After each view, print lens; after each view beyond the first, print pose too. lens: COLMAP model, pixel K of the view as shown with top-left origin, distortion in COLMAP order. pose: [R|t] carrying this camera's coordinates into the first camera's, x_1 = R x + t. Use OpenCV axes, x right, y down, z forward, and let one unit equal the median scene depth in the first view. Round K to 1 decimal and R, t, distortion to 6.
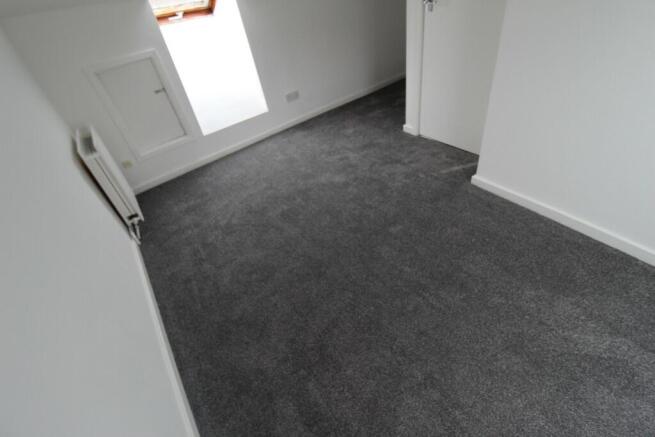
lens RADIAL K [[306.8, 0, 327.5], [0, 306.8, 218.5], [0, 0, 1]] dist [-0.013906, -0.000406]
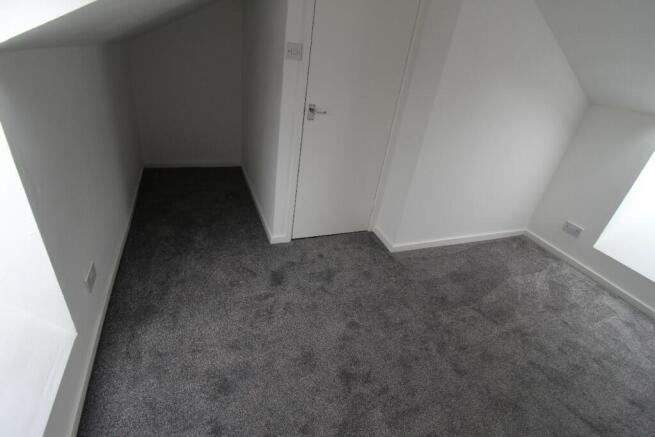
lens RADIAL K [[306.8, 0, 327.5], [0, 306.8, 218.5], [0, 0, 1]] dist [-0.013906, -0.000406]
pose [[0.237788, -0.318569, 0.917589, -0.552000], [0.504021, 0.848017, 0.163801, -0.478247], [-0.830313, 0.423534, 0.362214, 0.641005]]
